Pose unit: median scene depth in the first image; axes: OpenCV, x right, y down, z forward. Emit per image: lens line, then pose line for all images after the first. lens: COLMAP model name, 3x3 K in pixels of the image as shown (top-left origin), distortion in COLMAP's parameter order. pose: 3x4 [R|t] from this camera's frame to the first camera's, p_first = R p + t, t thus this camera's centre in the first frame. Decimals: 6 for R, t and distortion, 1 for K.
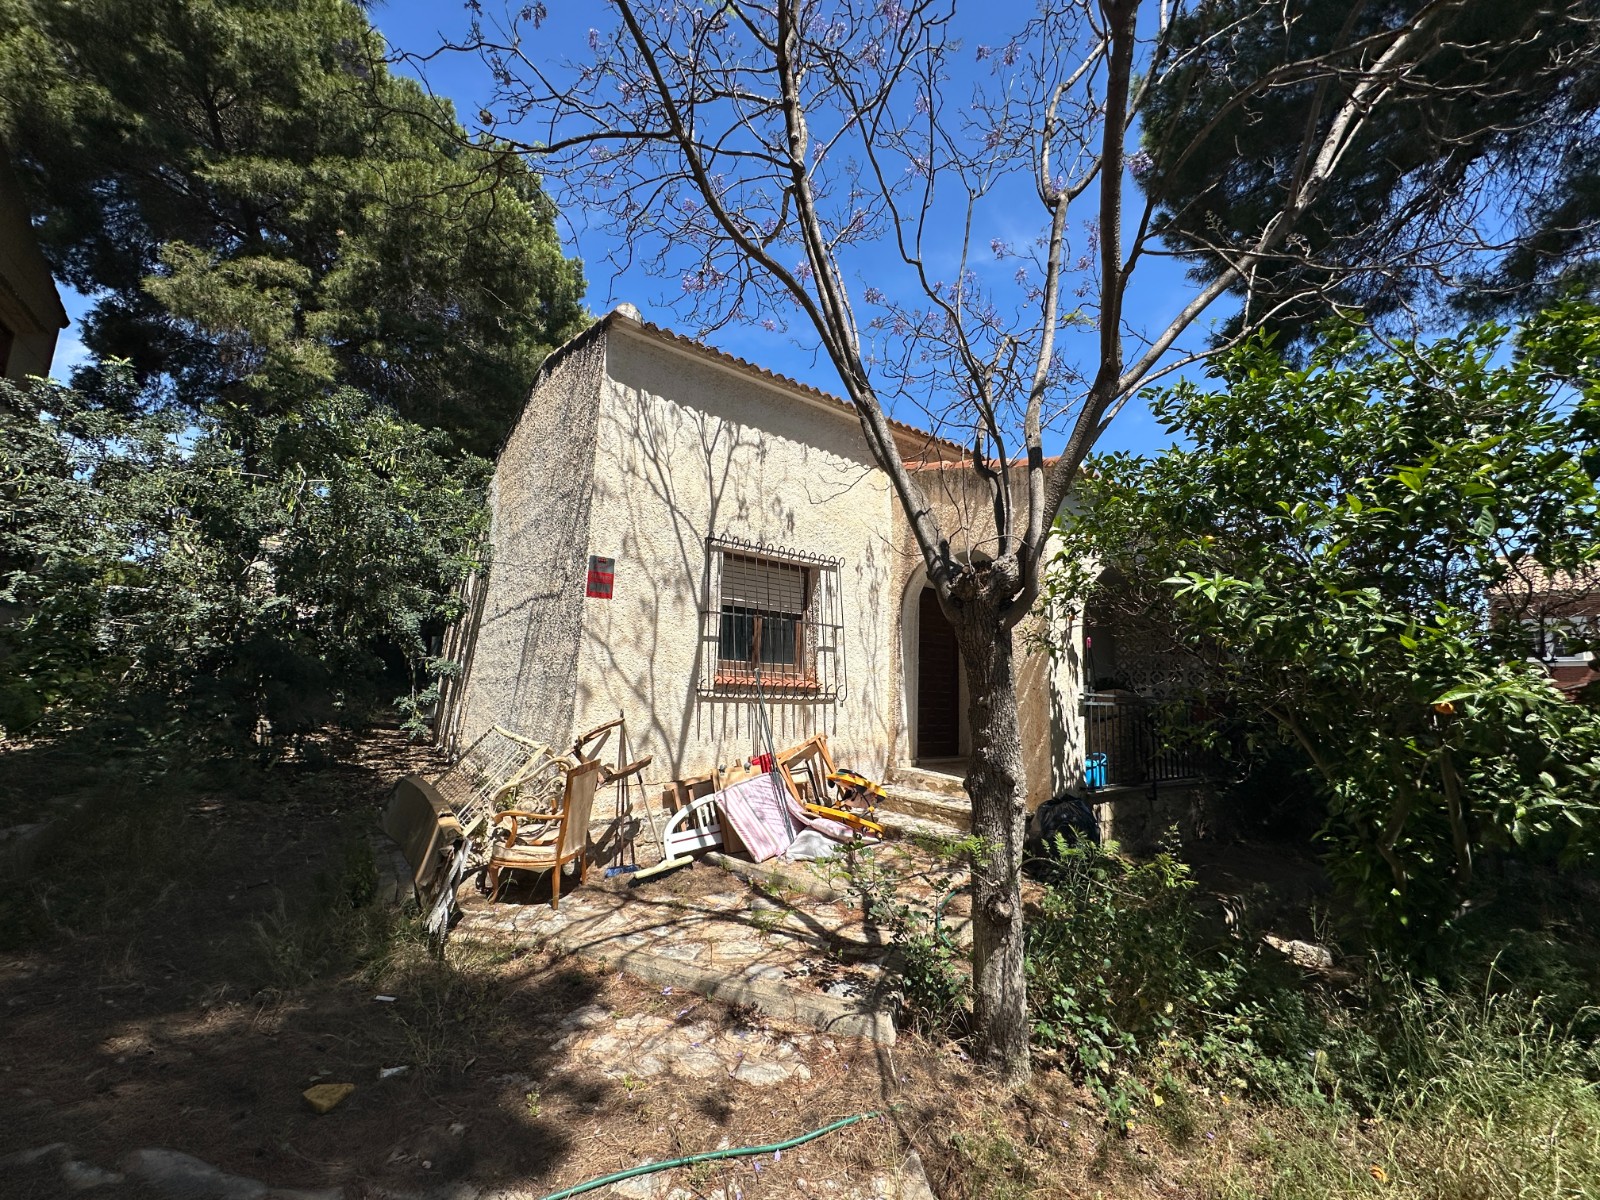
lens RADIAL K [[633.9, 0, 801.4], [0, 633.9, 596.8], [0, 0, 1]] dist [-0.000642, -0.000169]
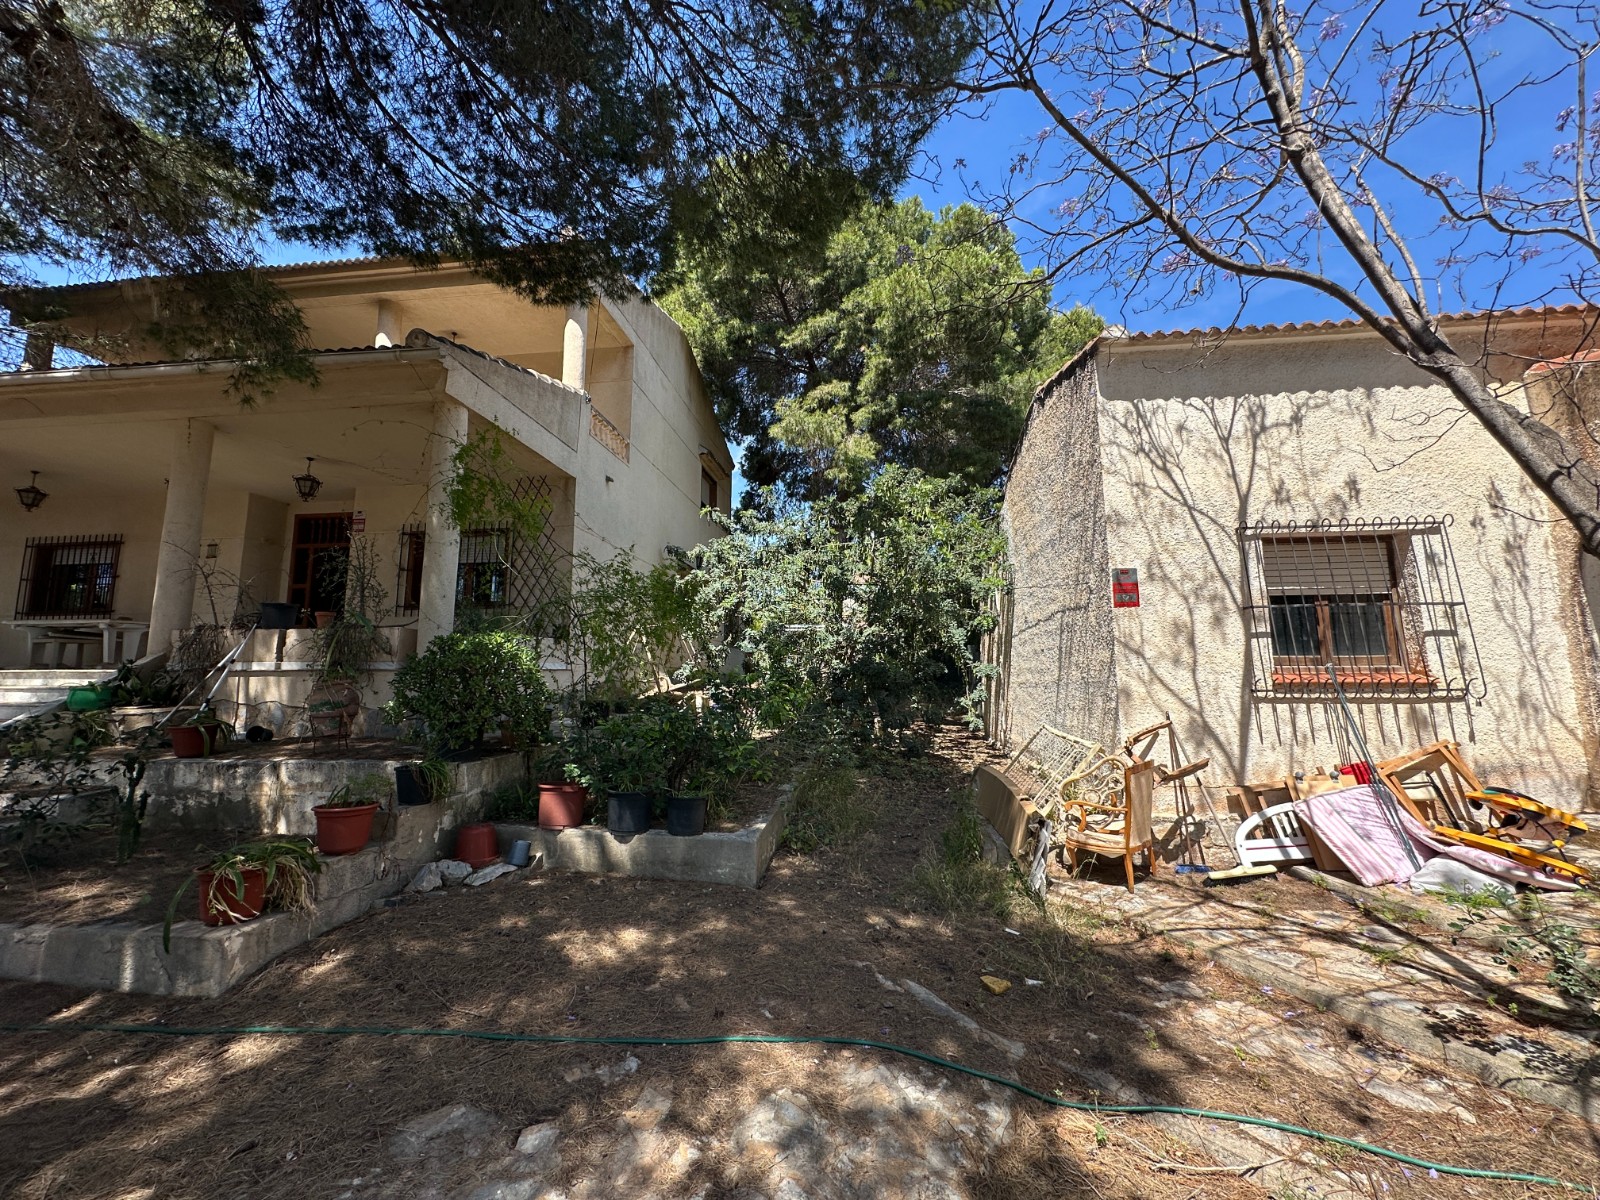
lens RADIAL K [[633.9, 0, 801.4], [0, 633.9, 596.8], [0, 0, 1]] dist [-0.000642, -0.000169]
pose [[0.717954, -0.126347, -0.684528, 0.017394], [0.132178, 0.990243, -0.044143, -0.038442], [0.683426, -0.058787, 0.727649, -0.136205]]
